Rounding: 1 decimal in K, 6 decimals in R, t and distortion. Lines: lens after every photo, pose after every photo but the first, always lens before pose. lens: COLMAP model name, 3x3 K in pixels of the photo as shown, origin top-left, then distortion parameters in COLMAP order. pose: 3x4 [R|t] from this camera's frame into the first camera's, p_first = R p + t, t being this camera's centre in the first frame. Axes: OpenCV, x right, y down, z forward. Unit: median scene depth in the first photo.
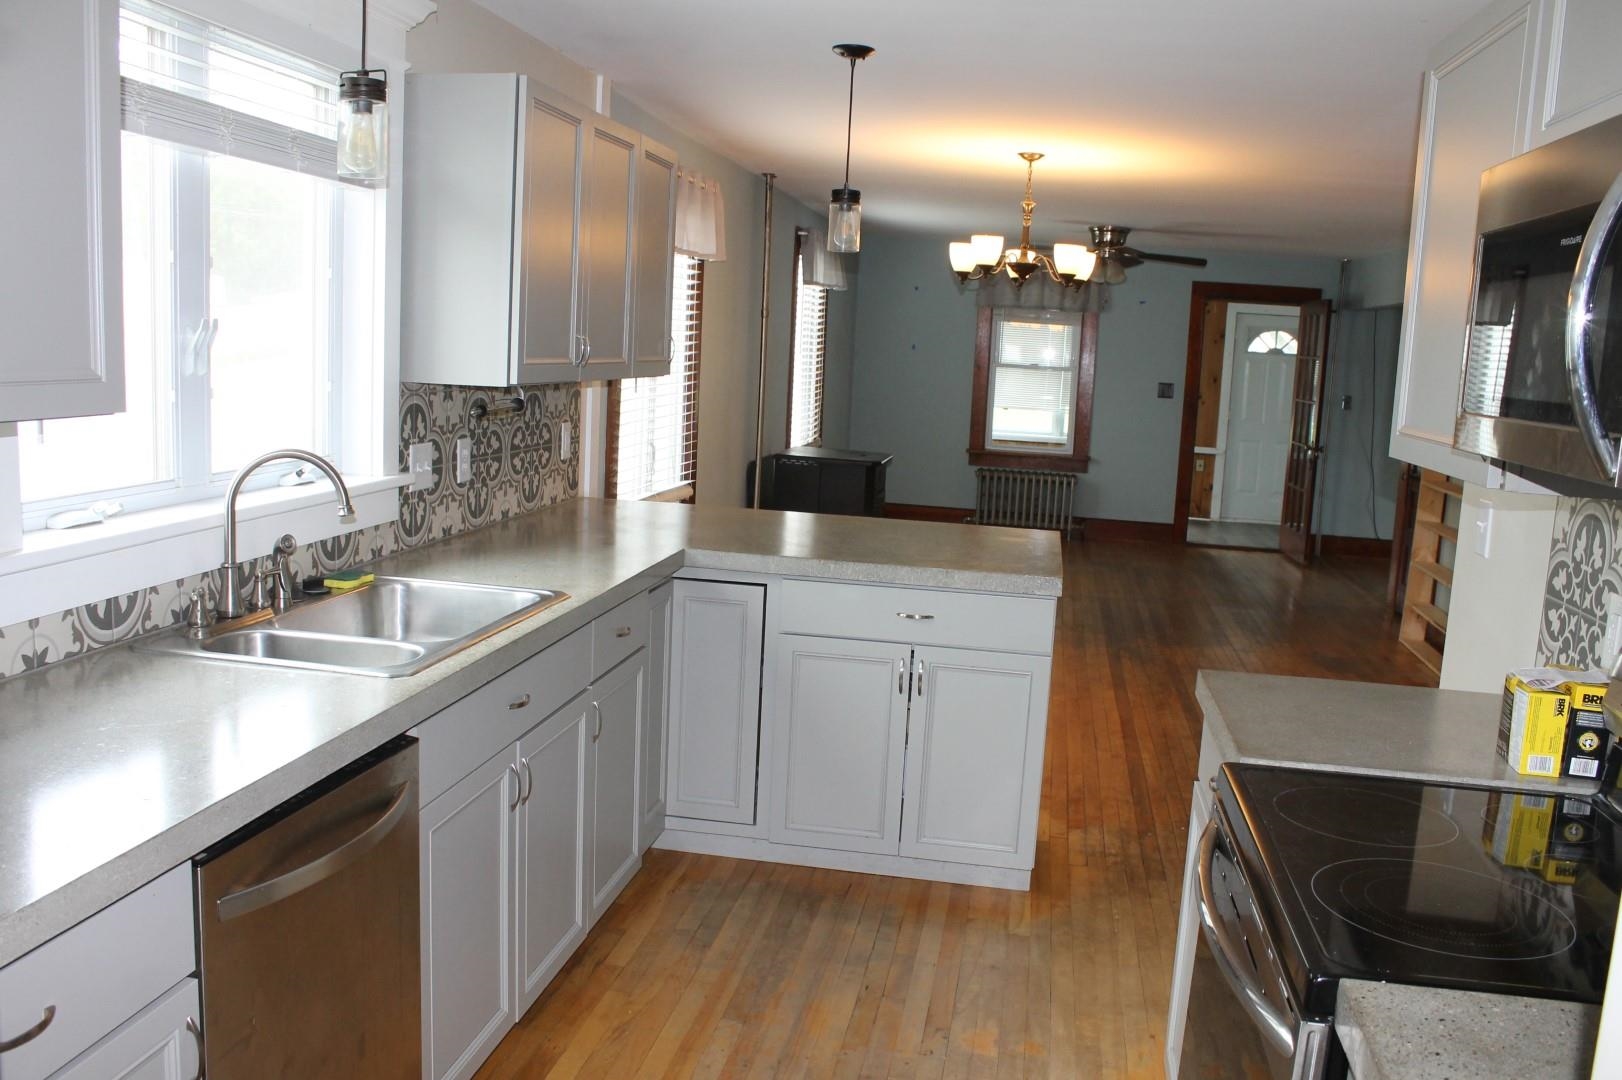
lens RADIAL K [[1384.4, 0, 832.0], [0, 1384.4, 544.3], [0, 0, 1]] dist [-0.189959, 0.147182]
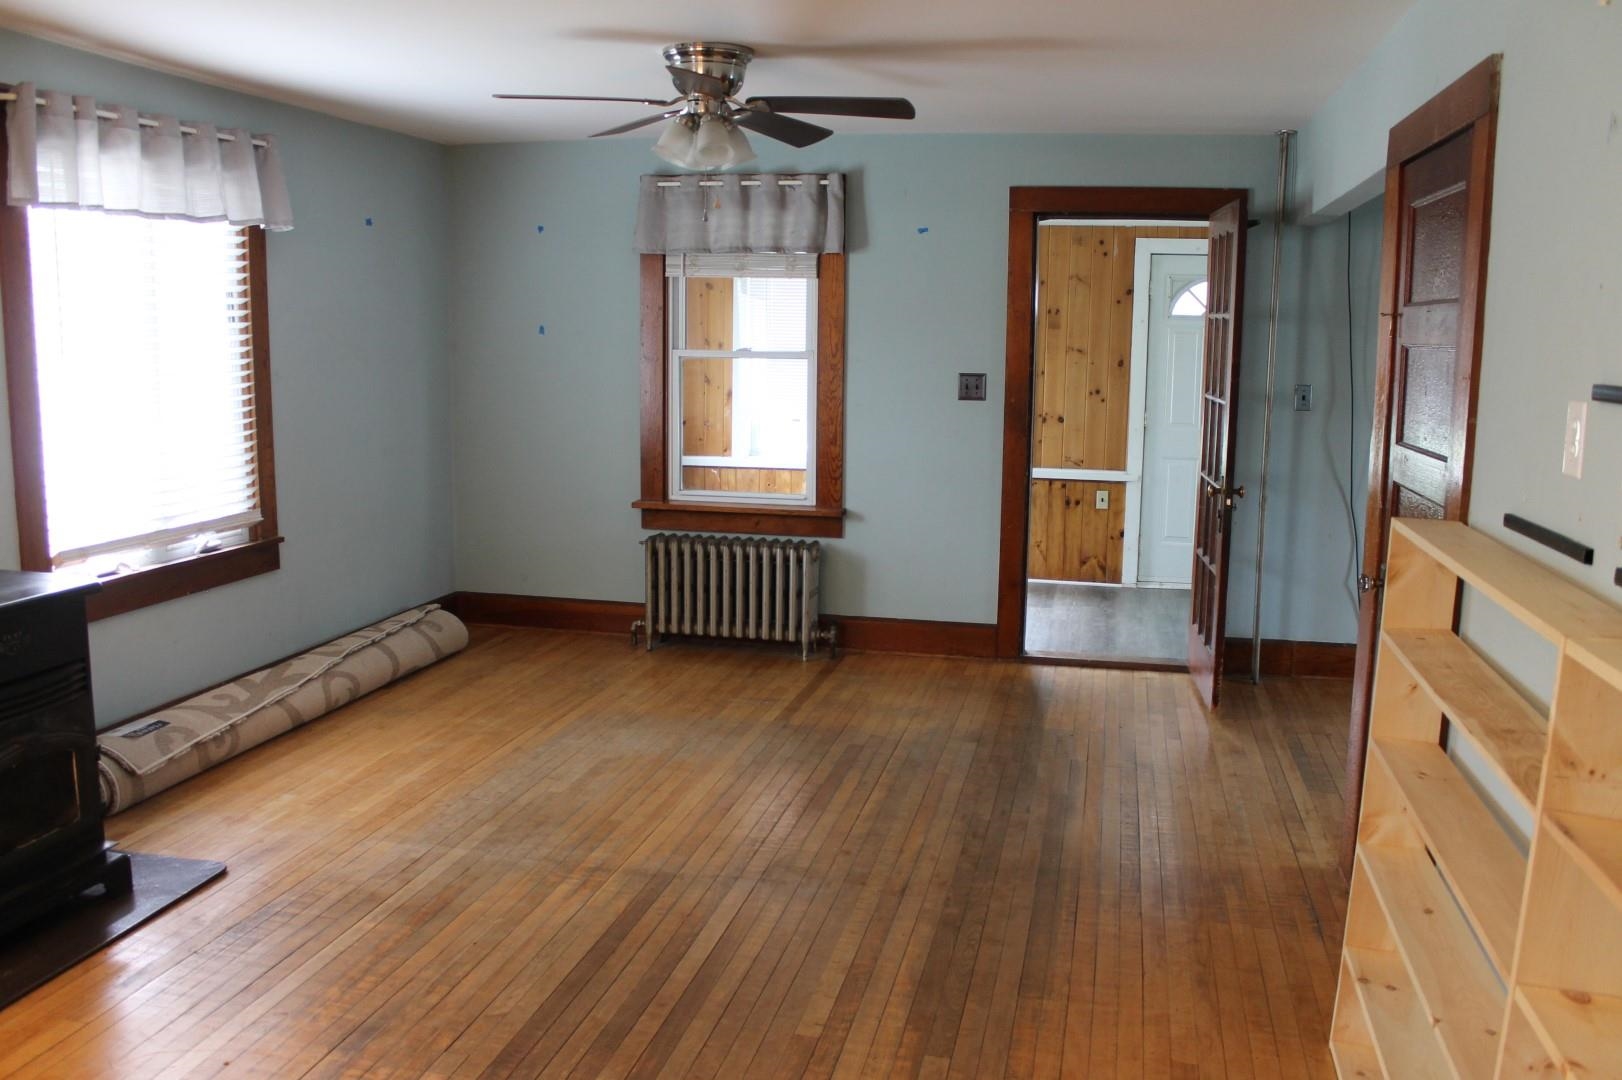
lens RADIAL K [[1384.4, 0, 832.0], [0, 1384.4, 544.3], [0, 0, 1]] dist [-0.189959, 0.147182]
pose [[0.998397, -0.028778, -0.048727, 0.211265], [0.028930, 0.999578, 0.002429, -0.051112], [0.048636, -0.003835, 0.998809, 0.433975]]
